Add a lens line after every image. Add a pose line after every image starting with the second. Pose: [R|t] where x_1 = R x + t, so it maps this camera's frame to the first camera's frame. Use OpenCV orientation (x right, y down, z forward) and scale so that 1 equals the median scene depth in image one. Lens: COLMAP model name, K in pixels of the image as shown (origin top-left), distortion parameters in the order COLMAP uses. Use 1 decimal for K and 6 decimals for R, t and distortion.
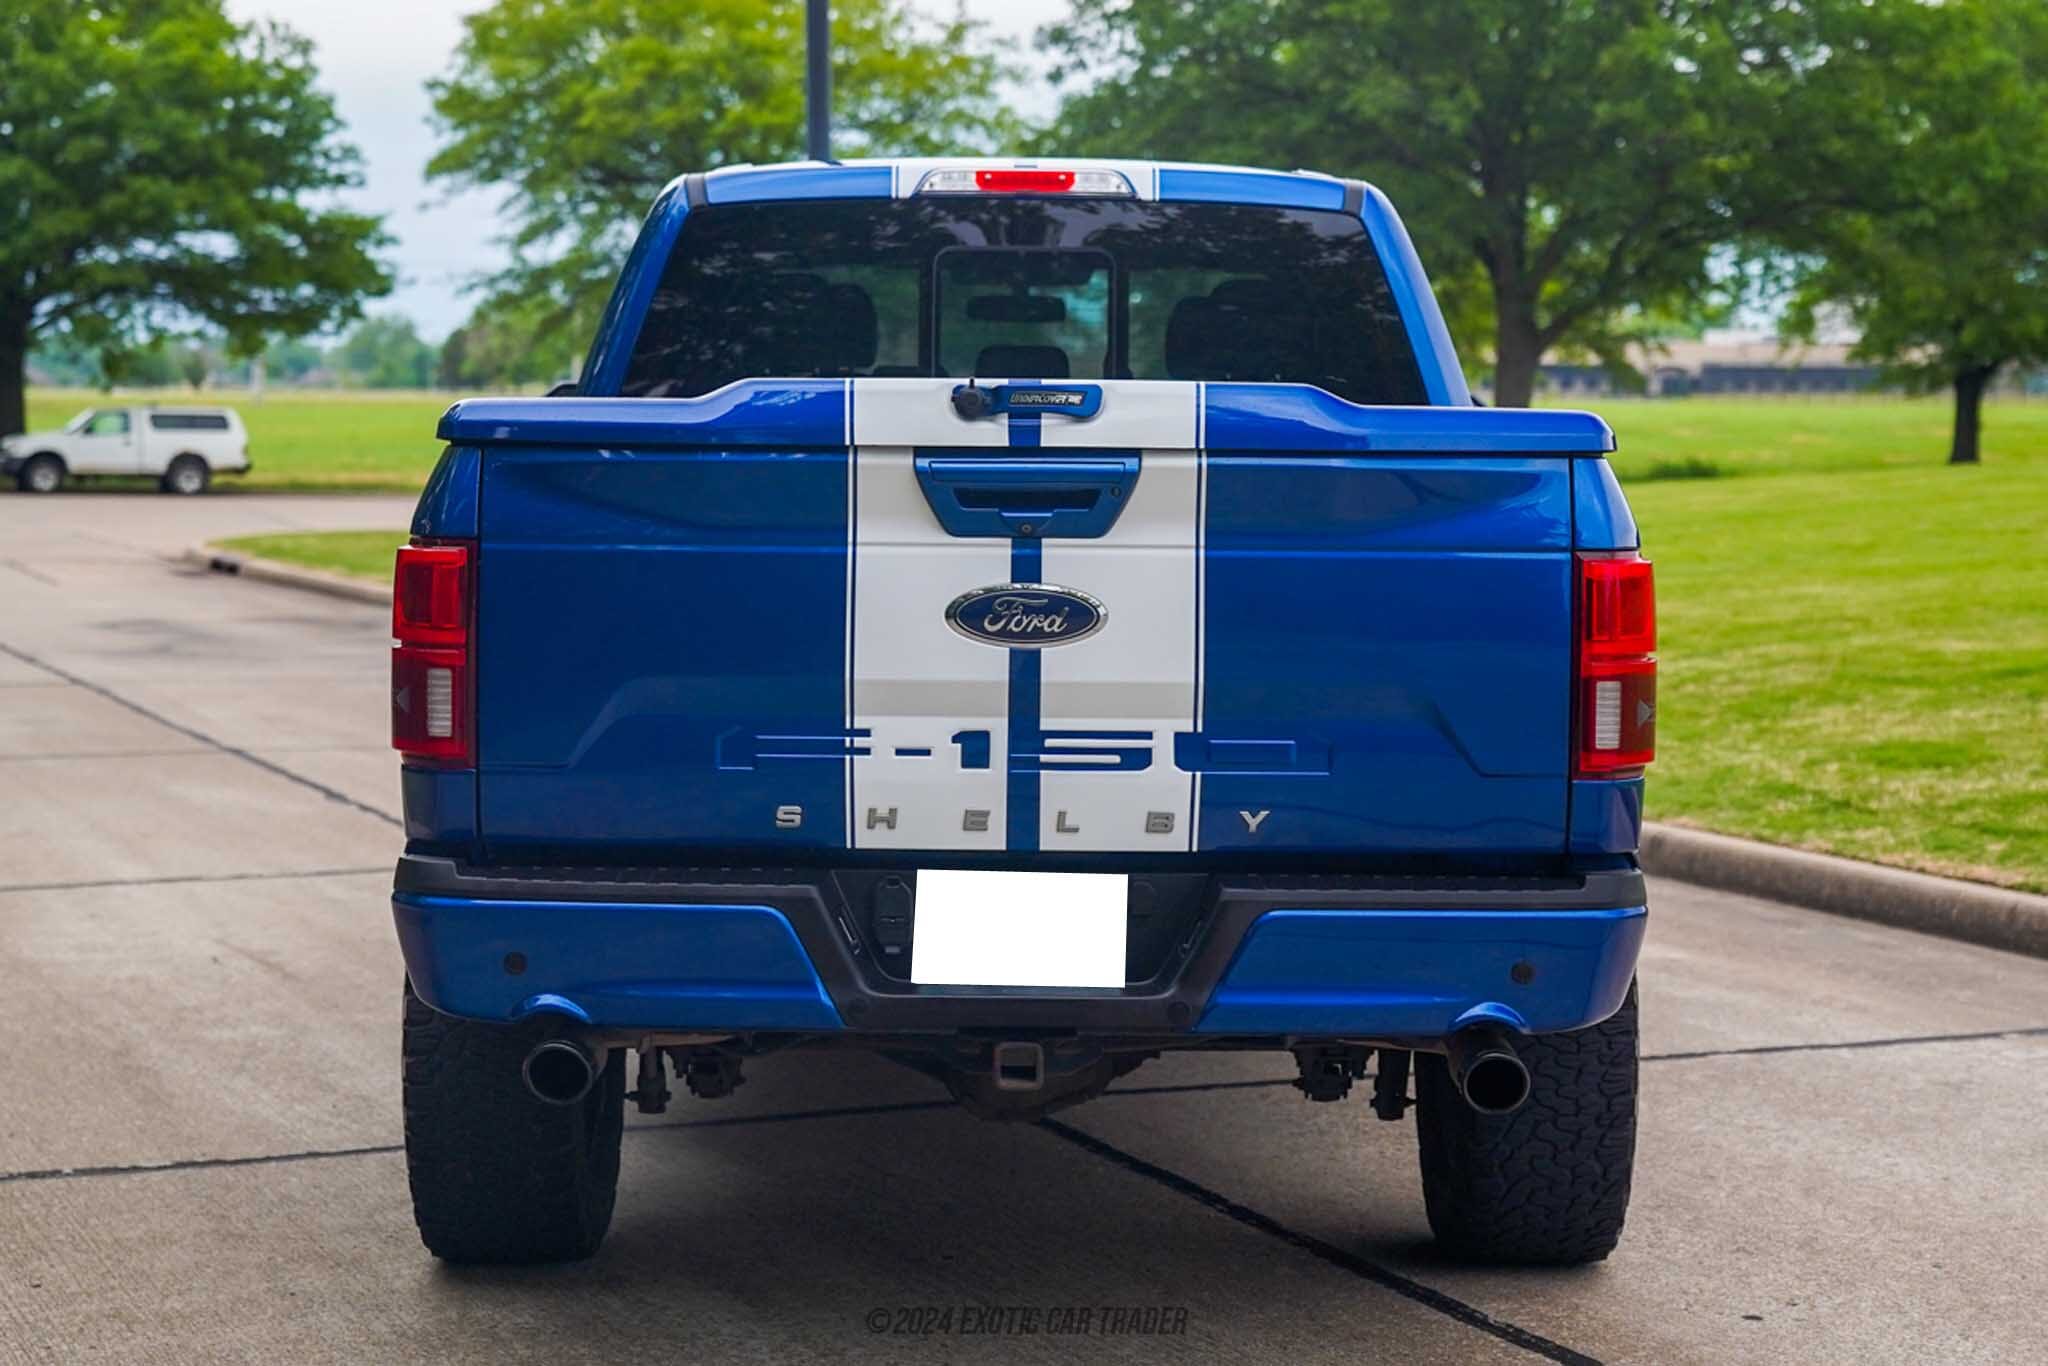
lens RADIAL K [[2706.3, 0, 1023.2], [0, 2706.3, 666.5], [0, 0, 1]] dist [-0.006685, -0.032918]
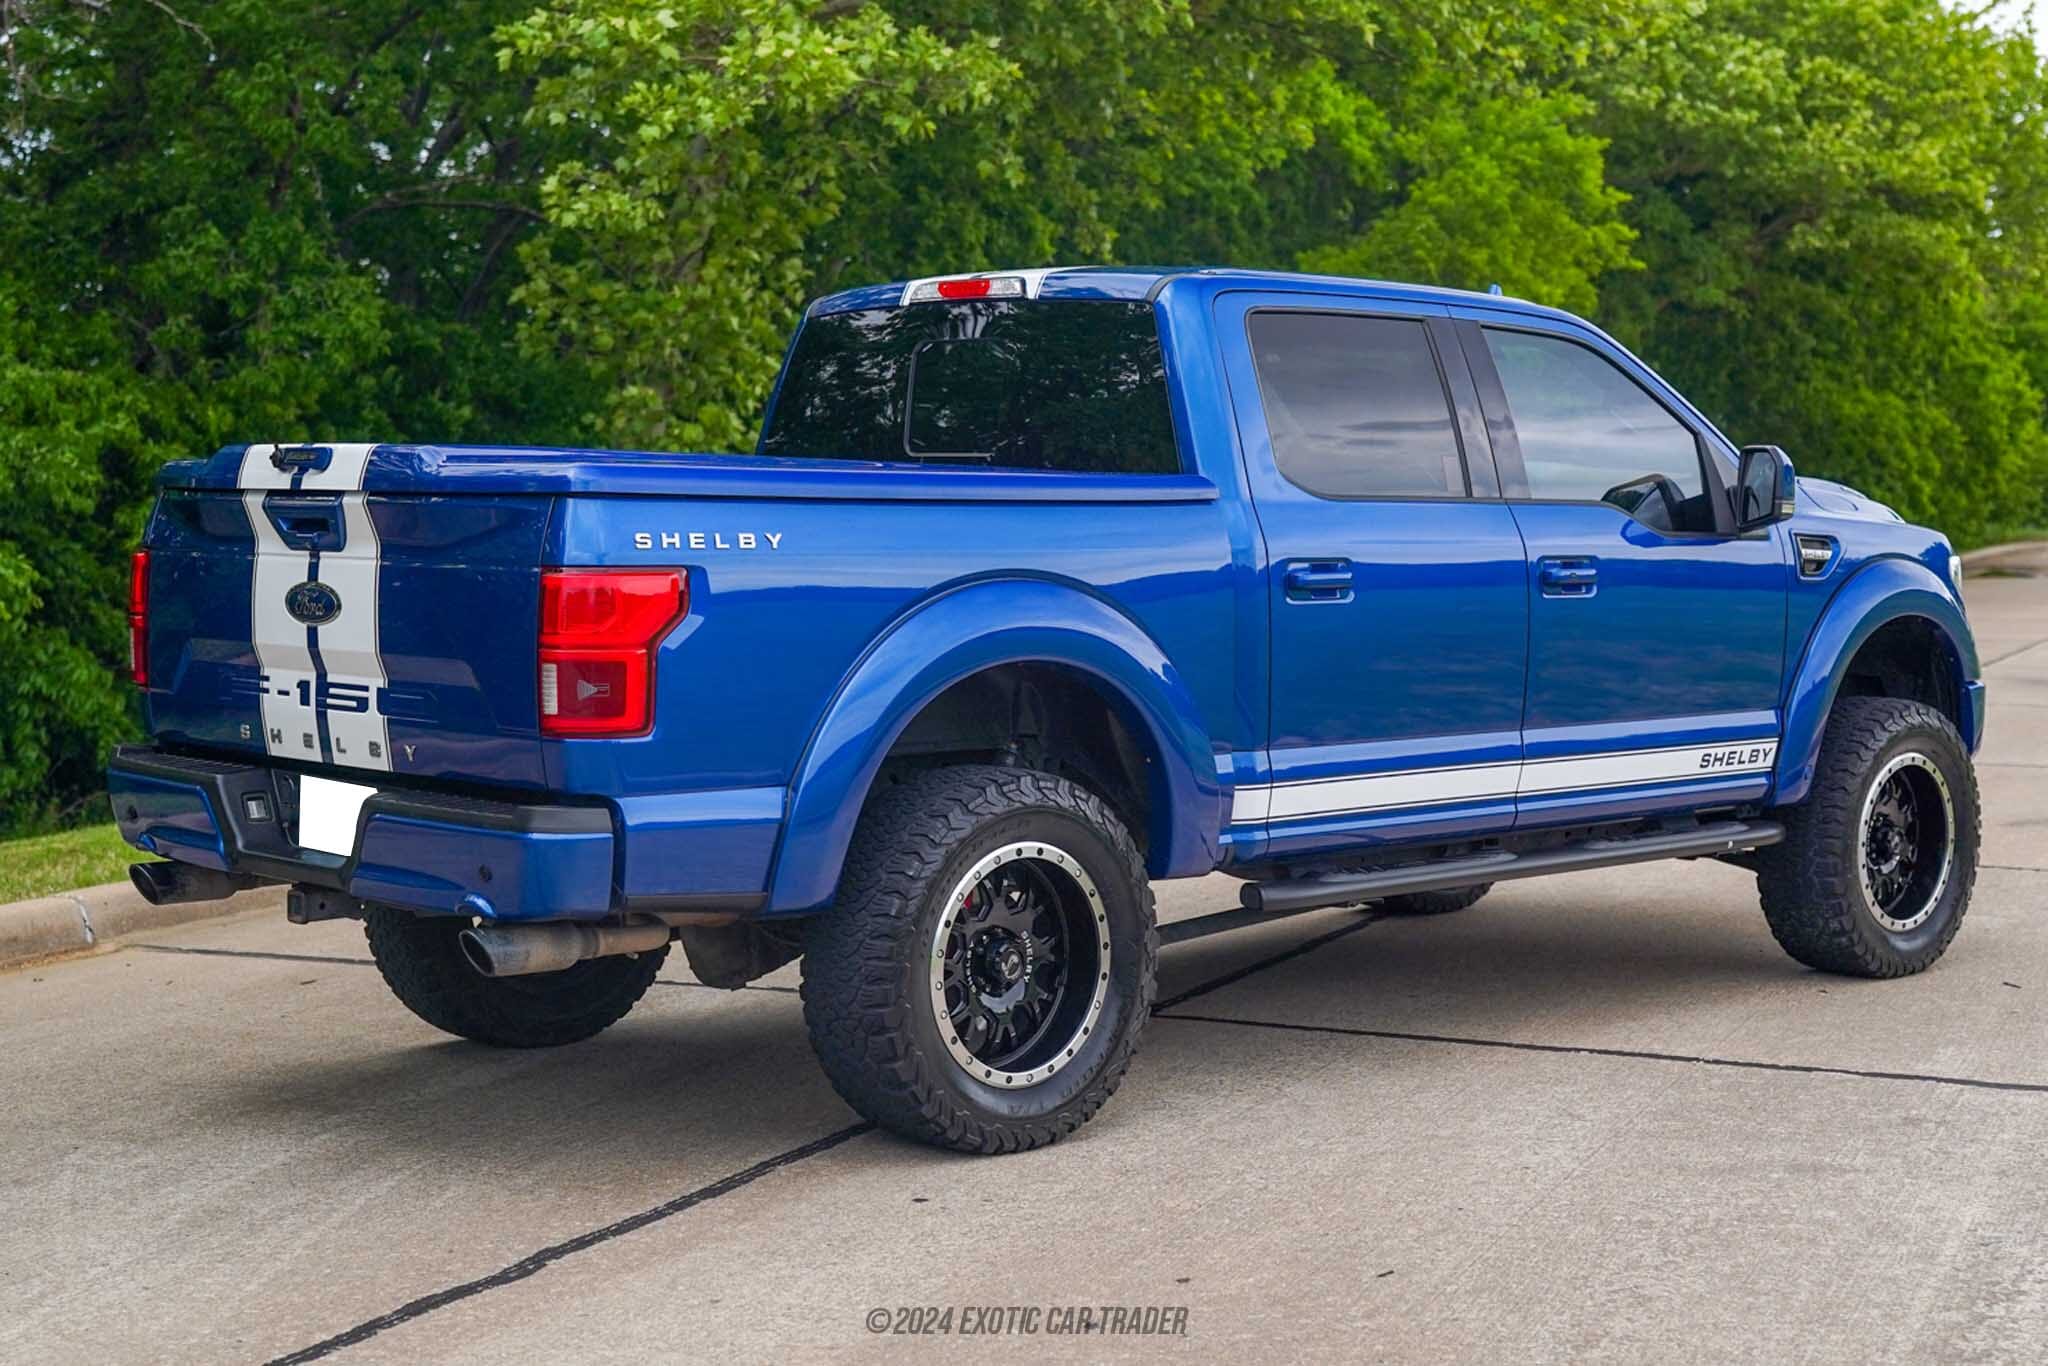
lens RADIAL K [[2706.3, 0, 1023.2], [0, 2706.3, 666.5], [0, 0, 1]] dist [-0.006685, -0.032918]
pose [[0.676820, 0.034152, -0.735356, 1.351123], [-0.065222, 0.997777, -0.013691, 0.010759], [0.733254, 0.057228, 0.677543, 0.279456]]
